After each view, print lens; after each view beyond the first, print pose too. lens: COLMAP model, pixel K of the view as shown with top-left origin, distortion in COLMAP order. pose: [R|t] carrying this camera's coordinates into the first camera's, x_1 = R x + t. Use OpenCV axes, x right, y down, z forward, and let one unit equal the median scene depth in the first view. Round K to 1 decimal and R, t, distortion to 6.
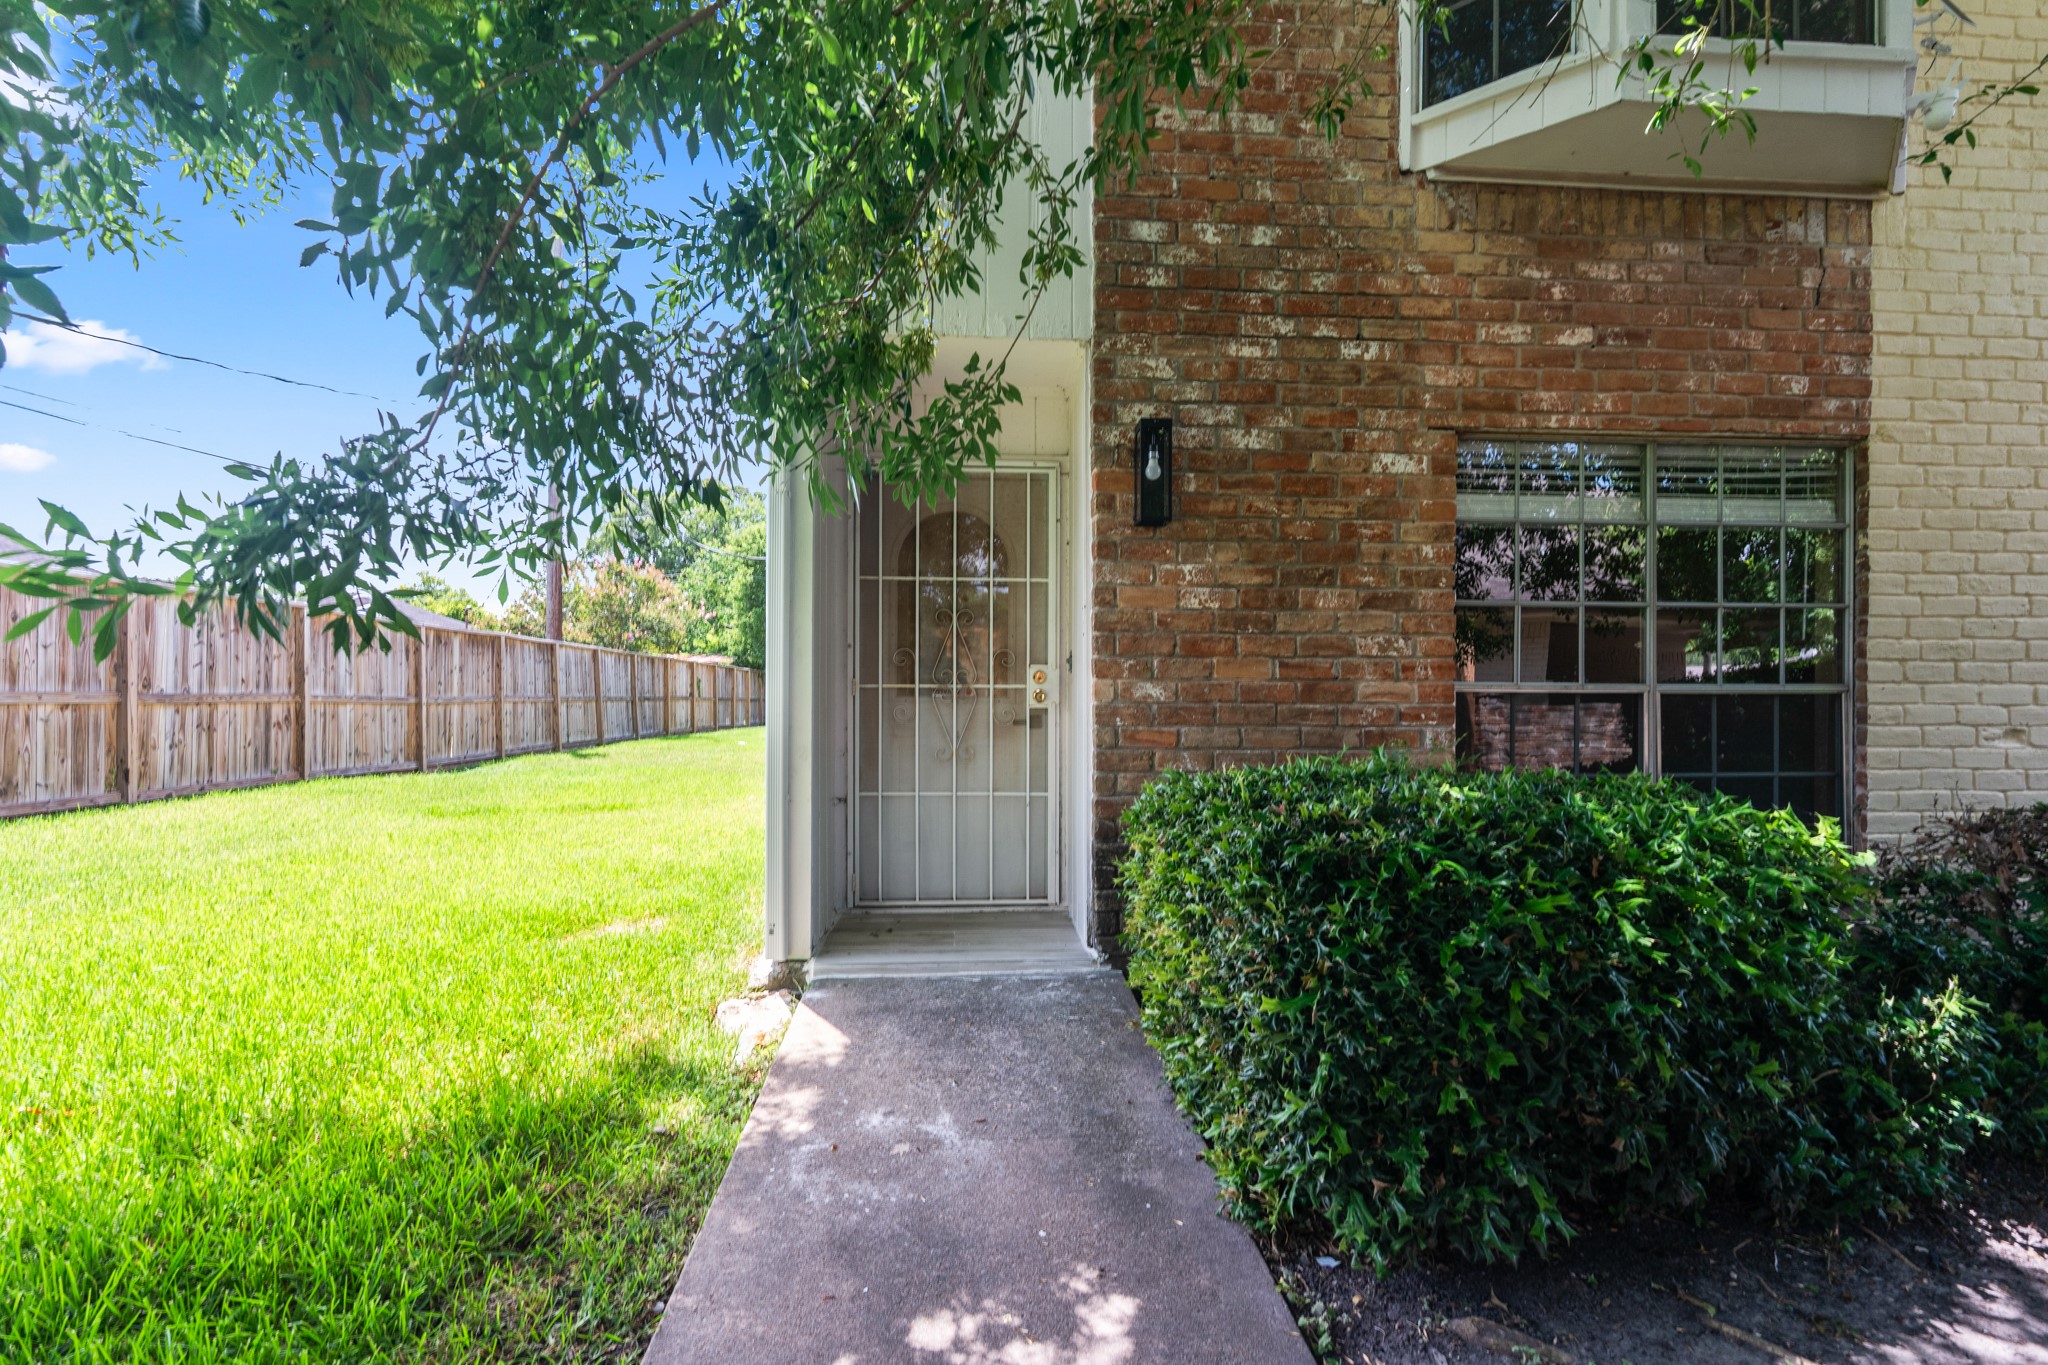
lens RADIAL K [[951.4, 0, 1023.8], [0, 951.4, 685.5], [0, 0, 1]] dist [-0.001831, 0.000693]
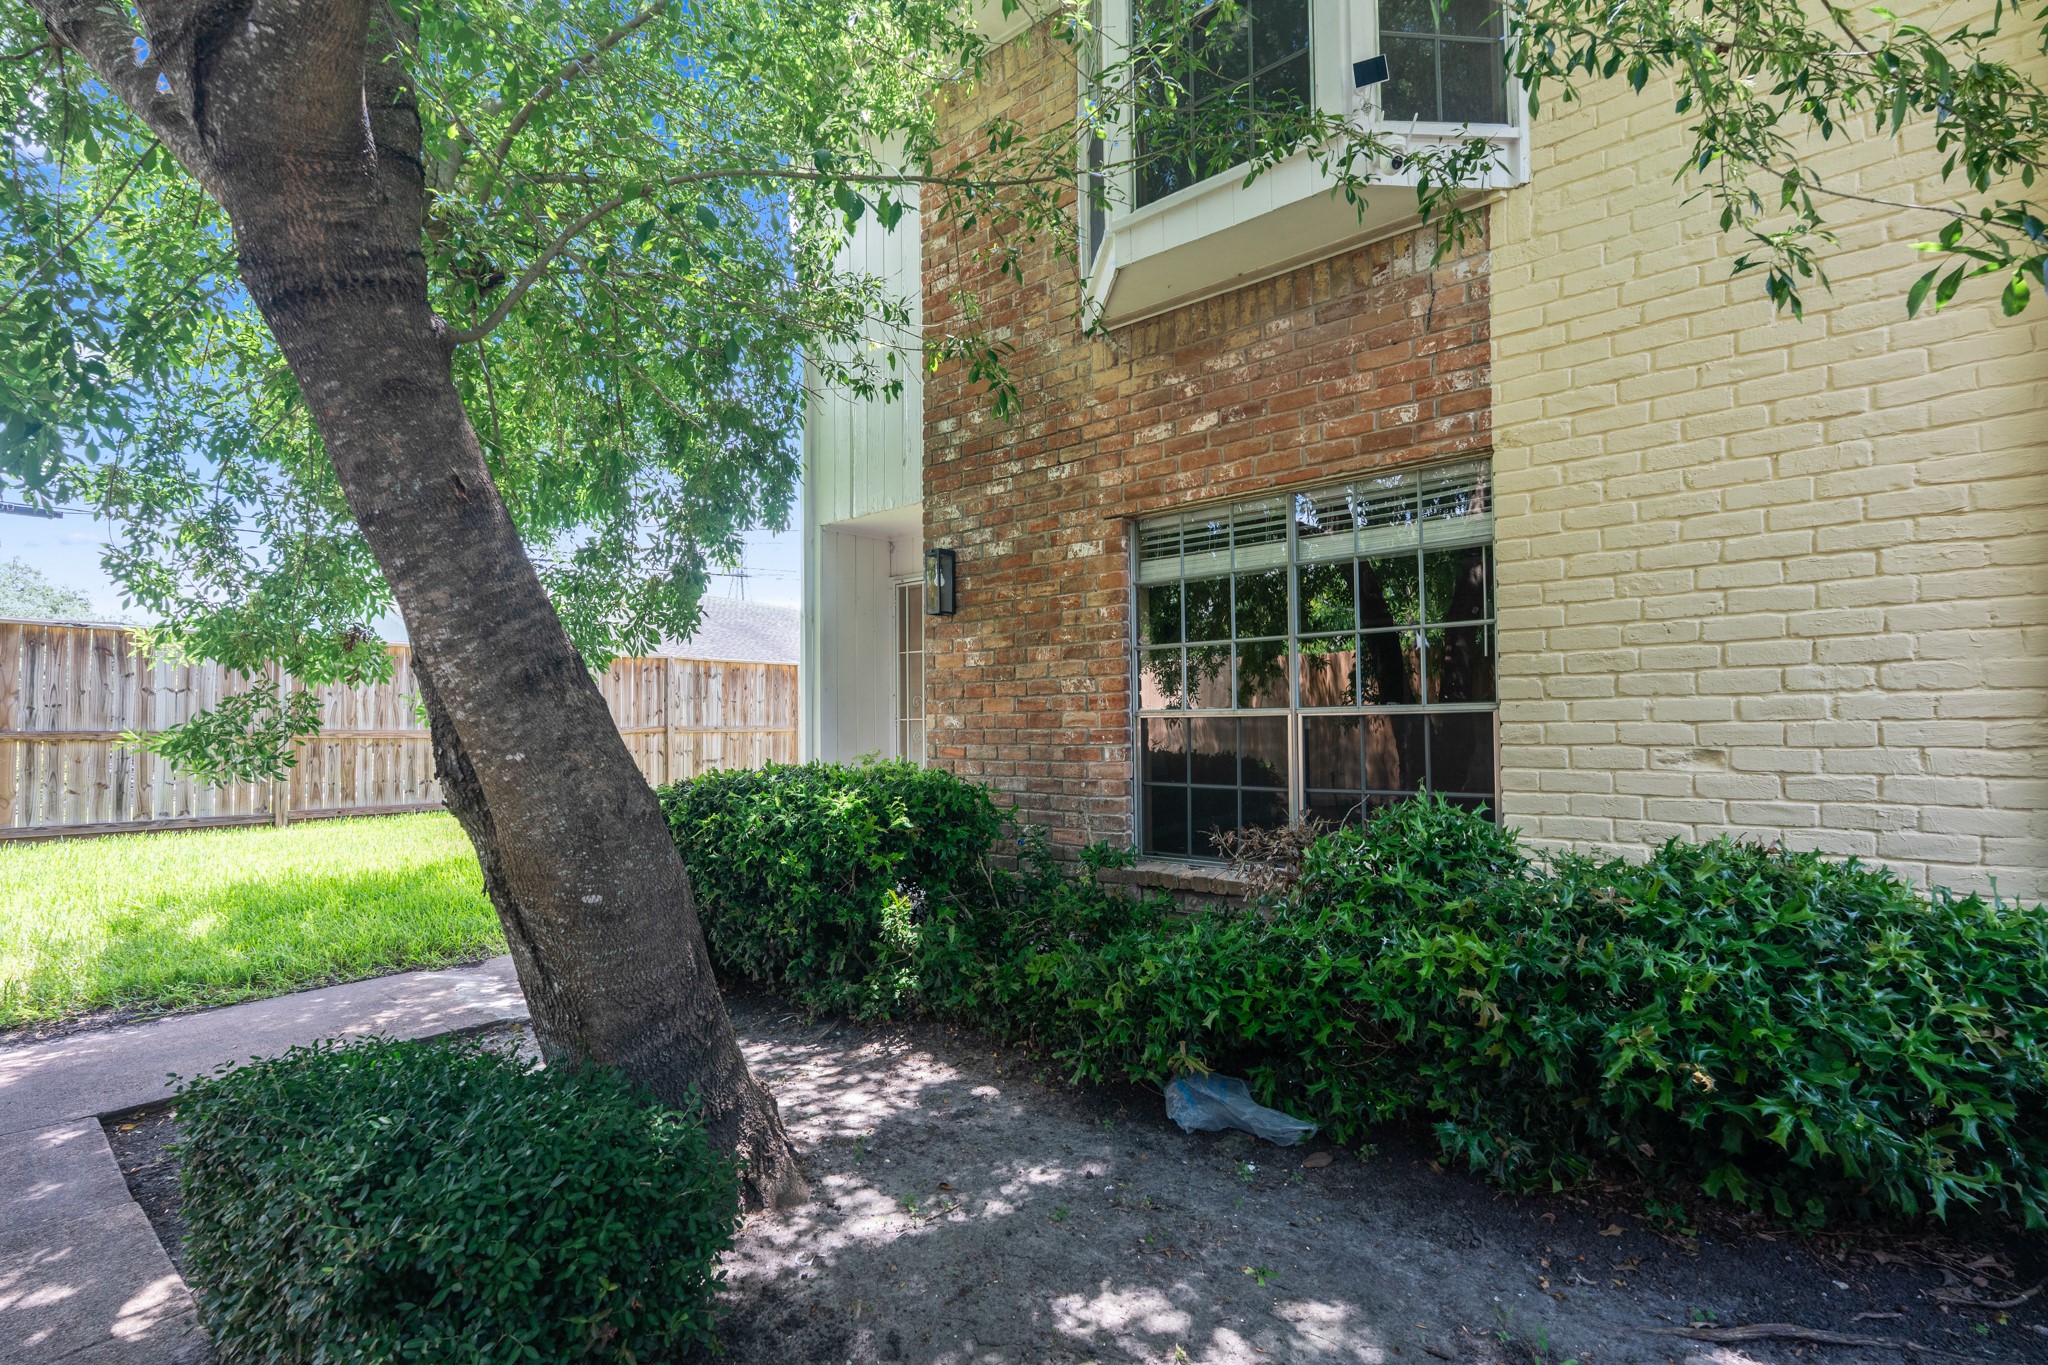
lens RADIAL K [[951.4, 0, 1036.0], [0, 951.4, 691.1], [0, 0, 1]] dist [-0.001831, 0.000693]
pose [[0.722545, -0.038616, -0.690245, 1.250302], [0.015429, 0.999091, -0.039744, 0.018951], [0.691152, 0.018067, 0.722484, -0.015062]]
